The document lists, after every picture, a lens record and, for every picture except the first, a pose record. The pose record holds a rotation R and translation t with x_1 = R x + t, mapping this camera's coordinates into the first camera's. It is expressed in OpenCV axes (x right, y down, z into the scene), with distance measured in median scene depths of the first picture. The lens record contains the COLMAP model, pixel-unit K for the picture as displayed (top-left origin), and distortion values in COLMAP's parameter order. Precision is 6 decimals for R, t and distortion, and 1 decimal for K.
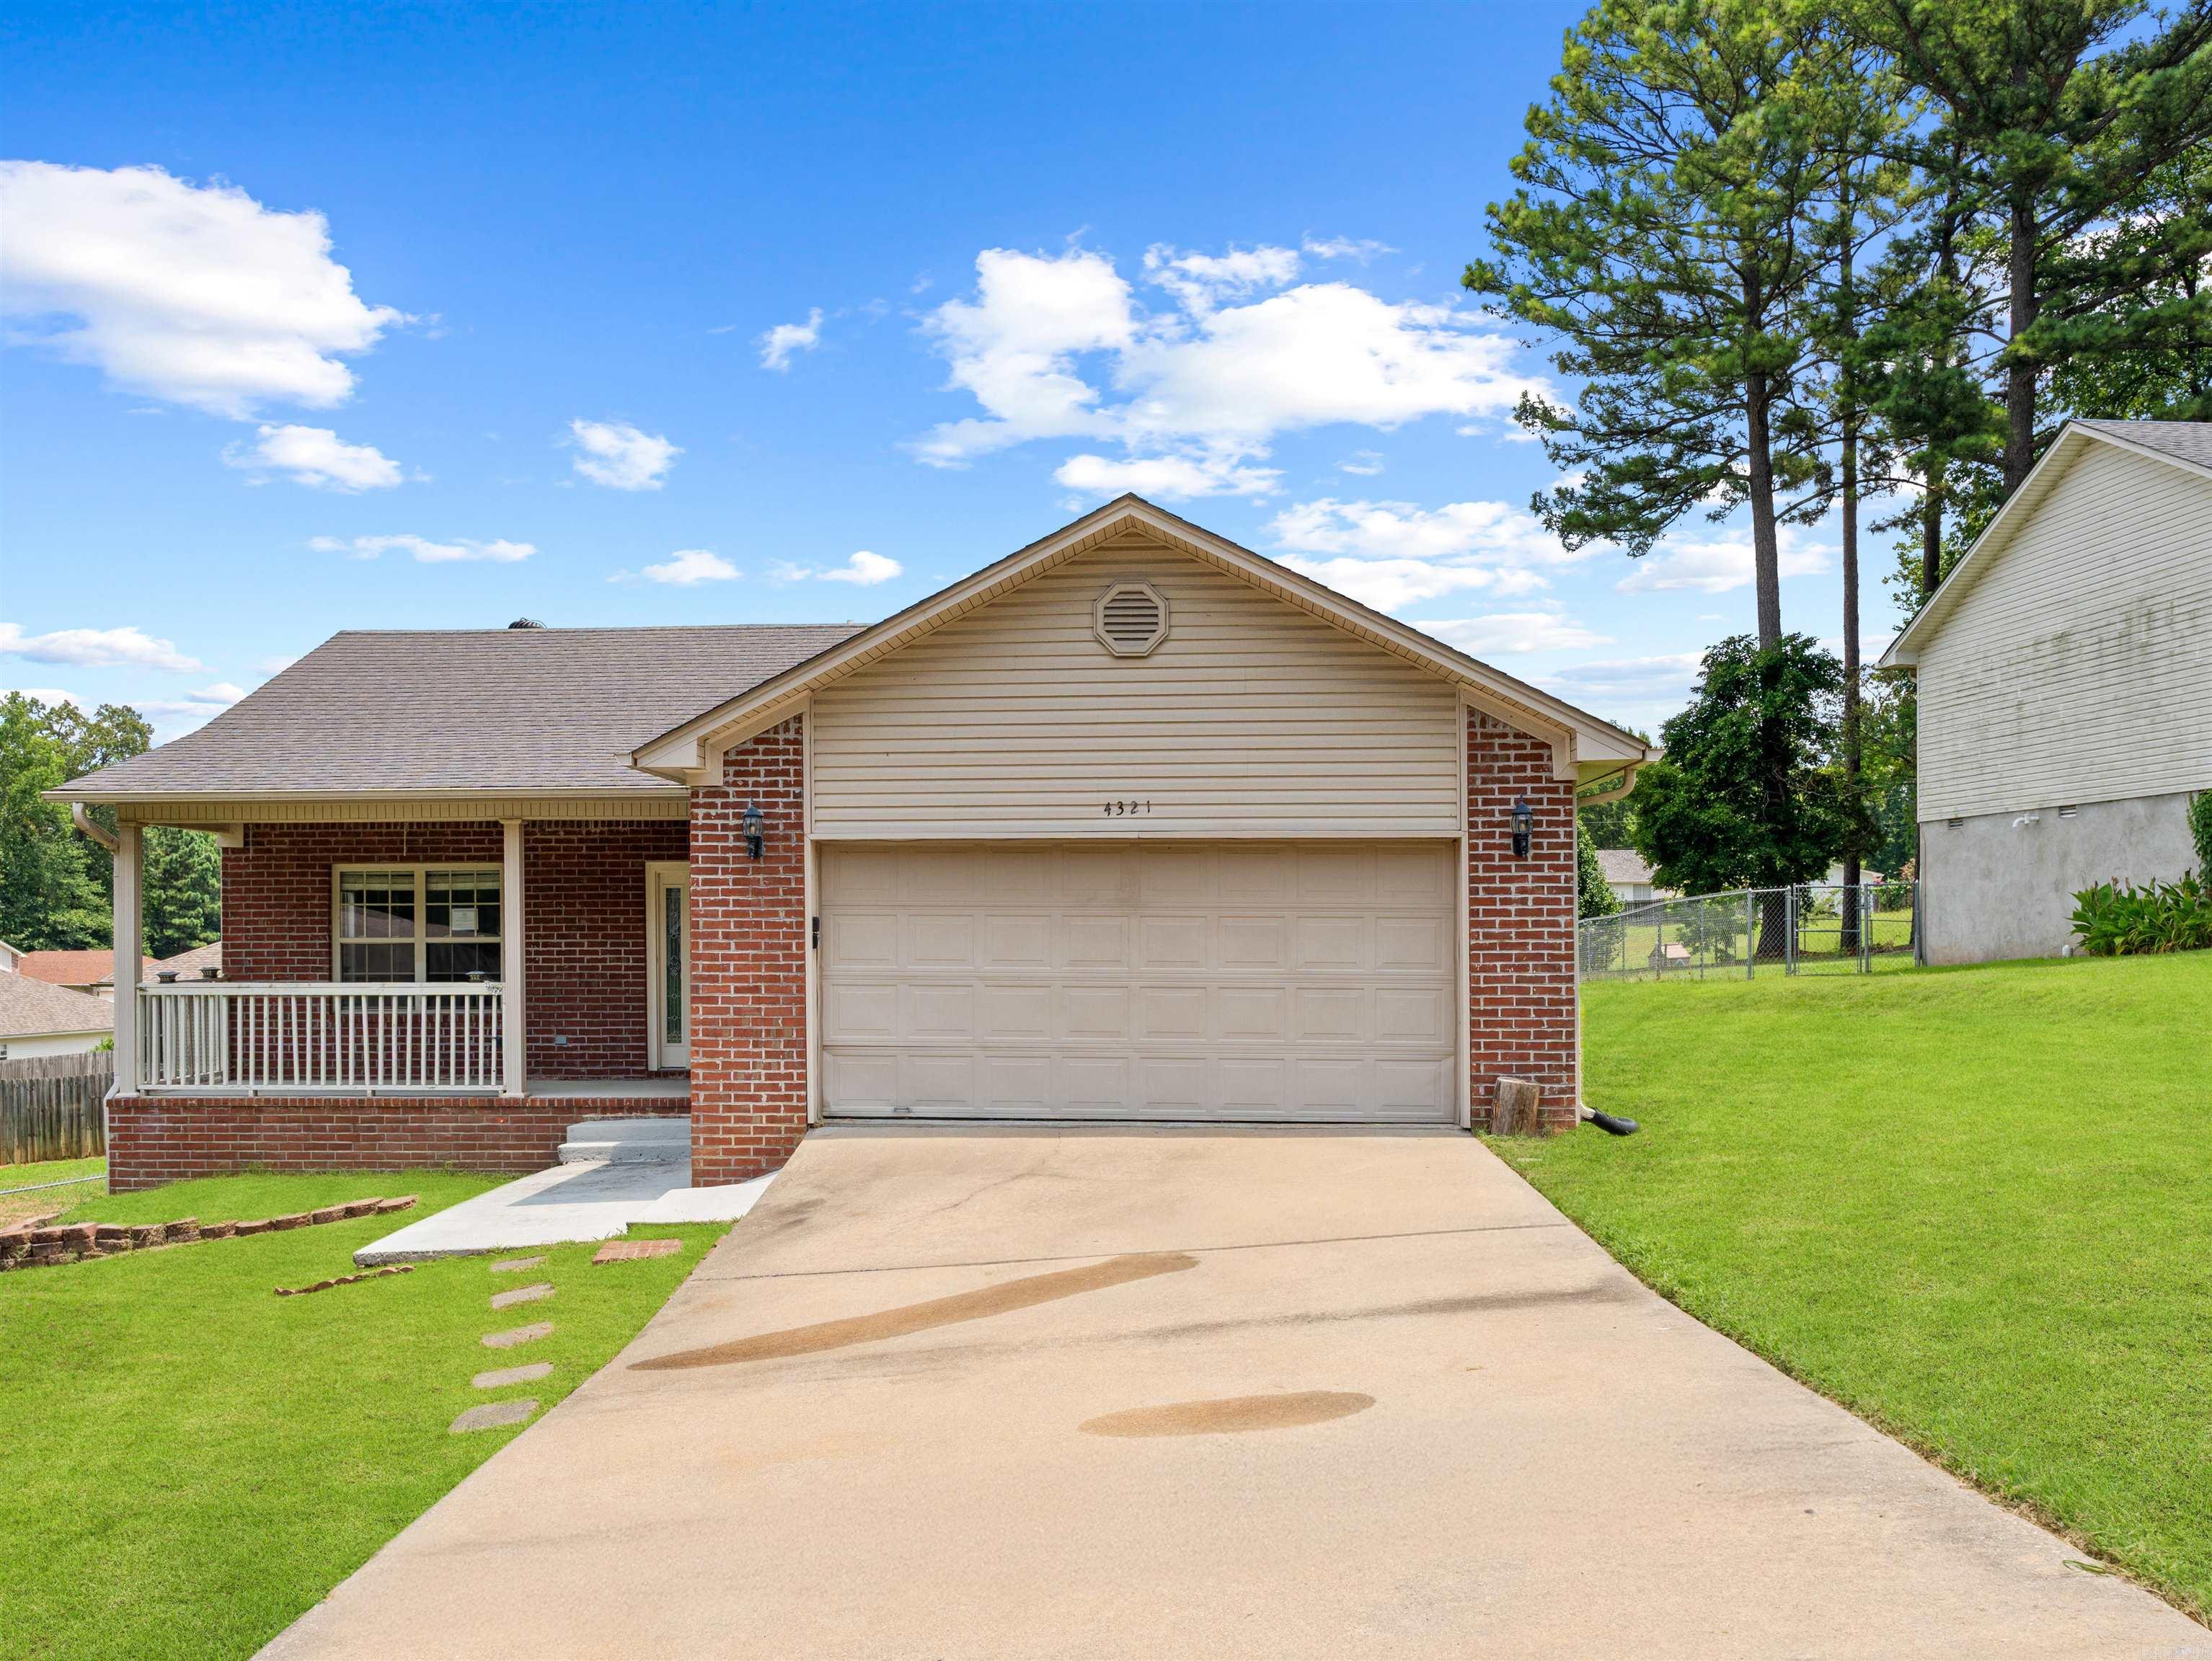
lens RADIAL K [[1802.0, 0, 1146.9], [0, 1802.0, 931.4], [0, 0, 1]] dist [-0.014472, 0.020059]
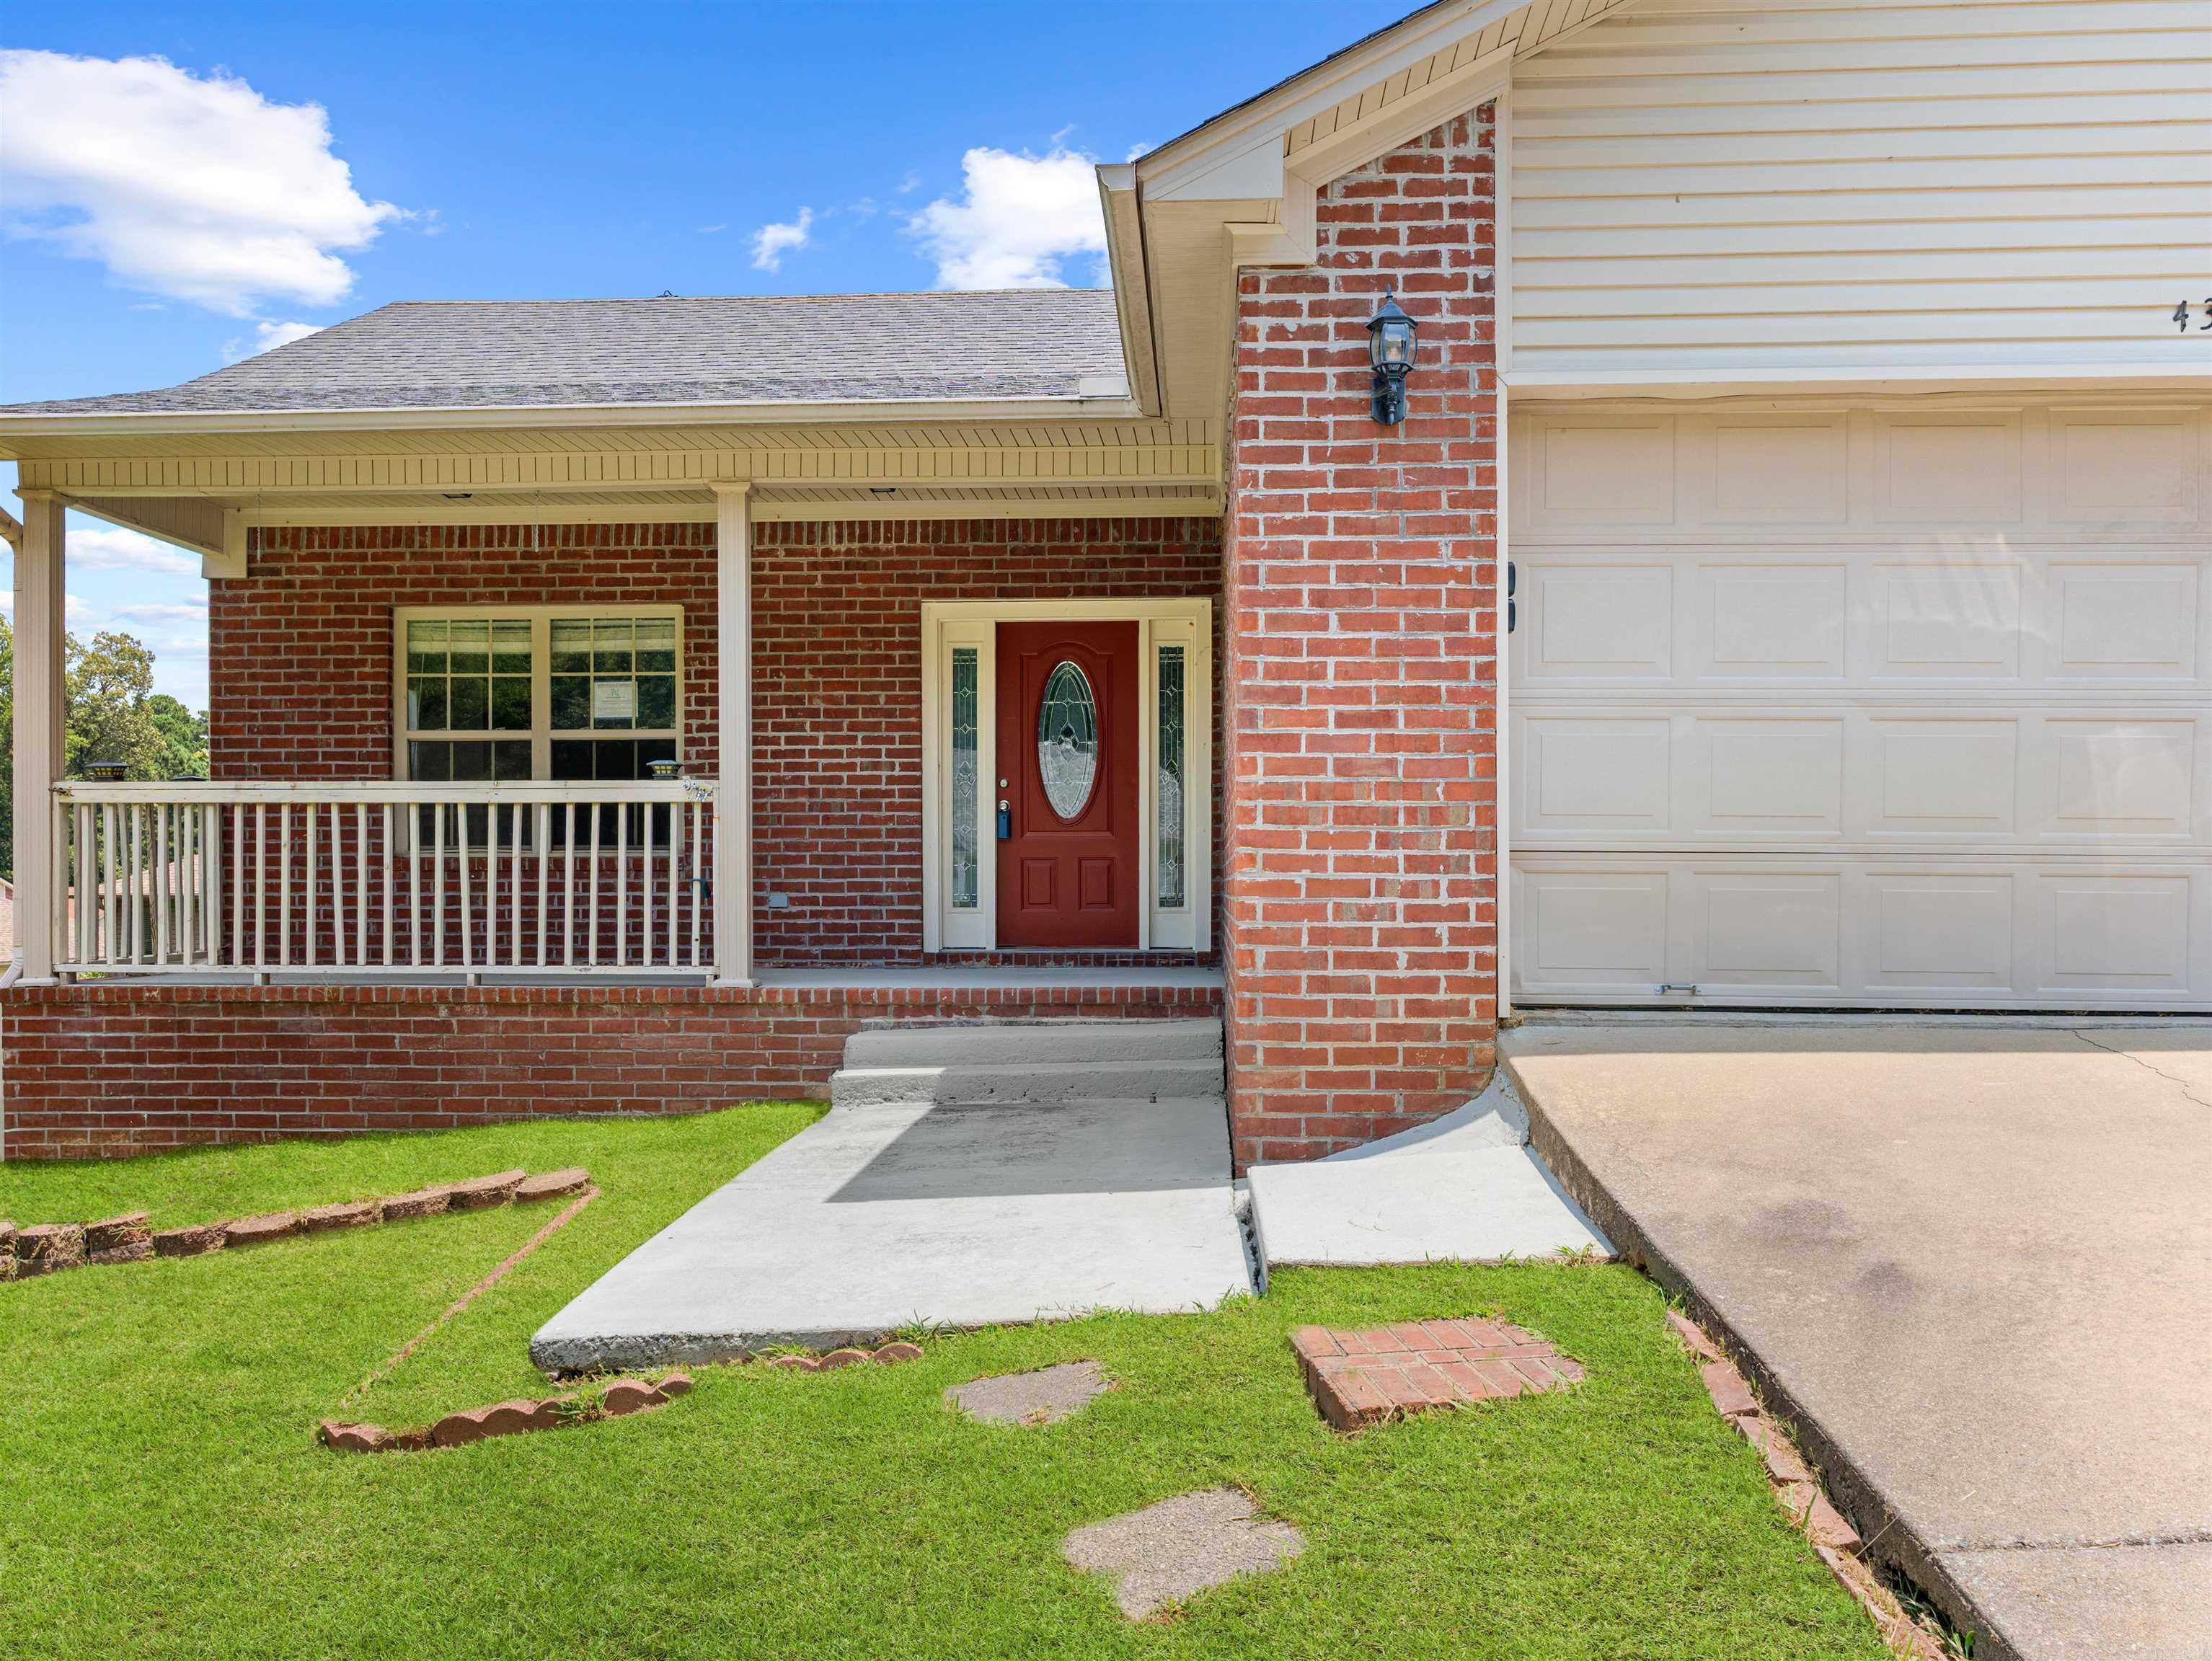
lens RADIAL K [[1802.0, 0, 1156.4], [0, 1802.0, 892.4], [0, 0, 1]] dist [-0.014472, 0.020059]
pose [[0.999992, 0.003760, 0.001095, -0.273902], [-0.003767, 0.999972, 0.006403, 0.072712], [-0.001071, -0.006407, 0.999979, 0.549472]]
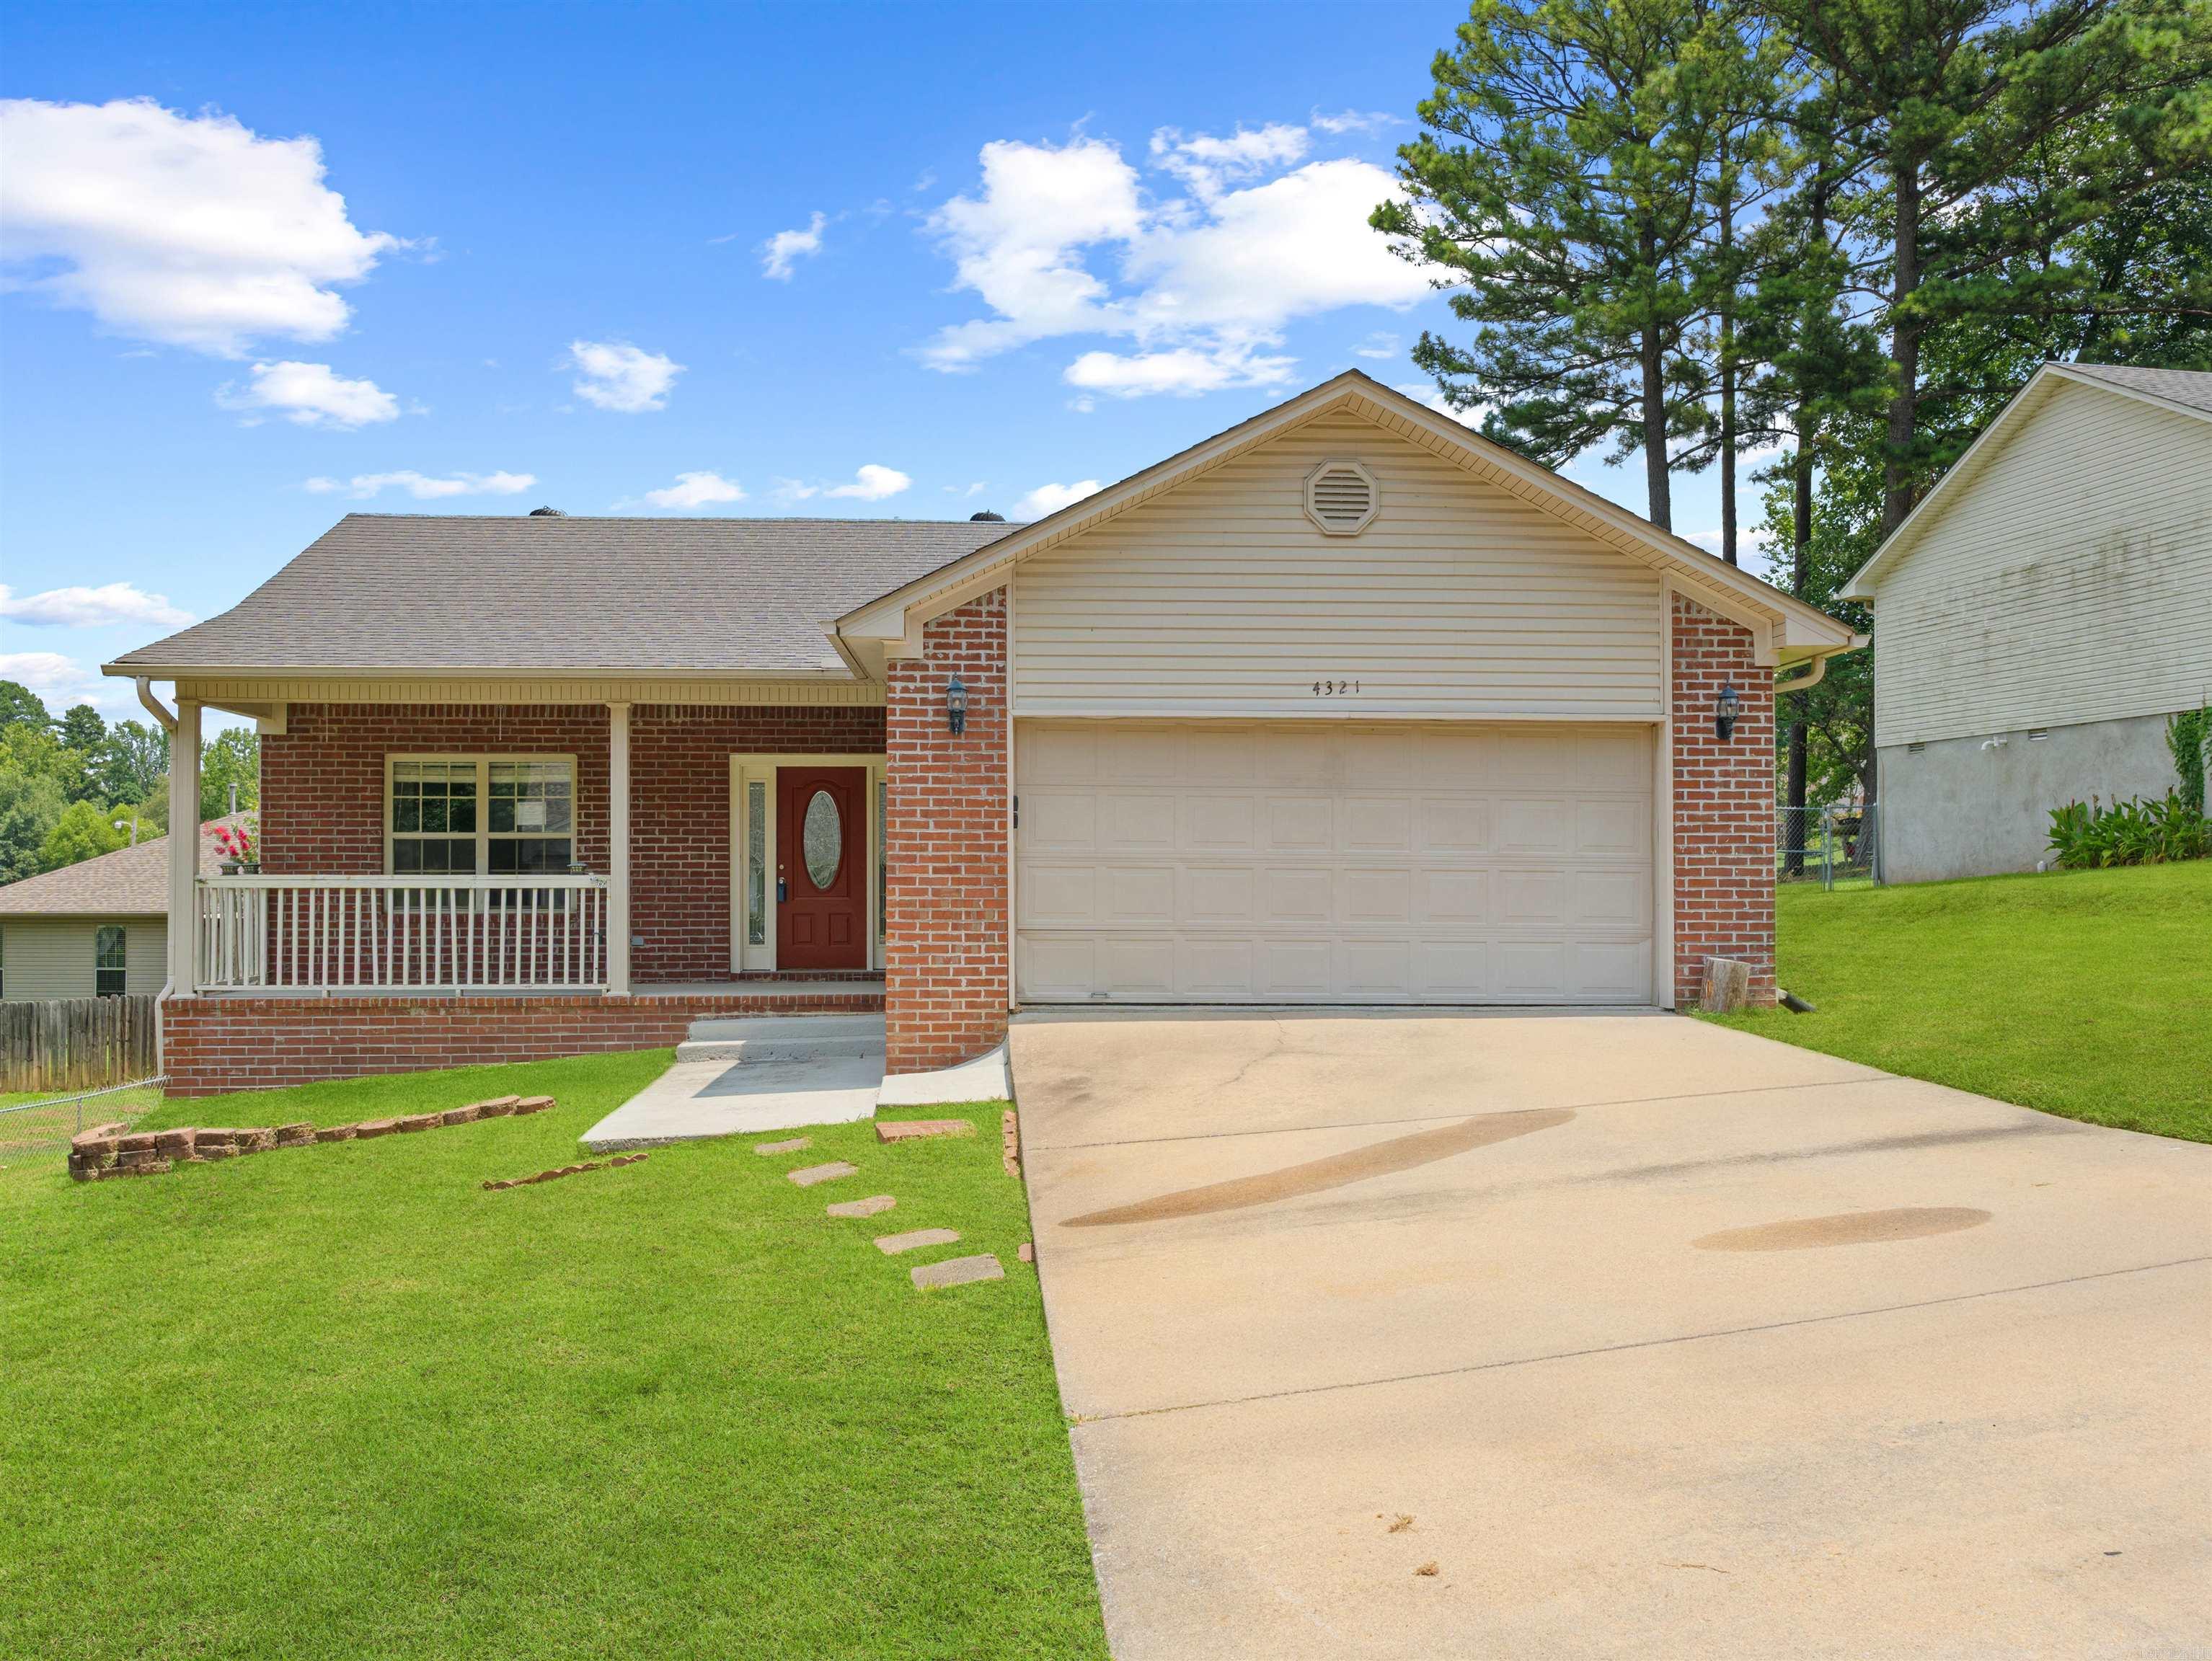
lens RADIAL K [[1802.0, 0, 1173.5], [0, 1802.0, 872.6], [0, 0, 1]] dist [-0.014472, 0.020059]
pose [[0.992659, 0.003264, 0.120905, -0.217519], [-0.002872, 0.999990, -0.003411, 0.036440], [-0.120915, 0.003039, 0.992658, 0.028020]]
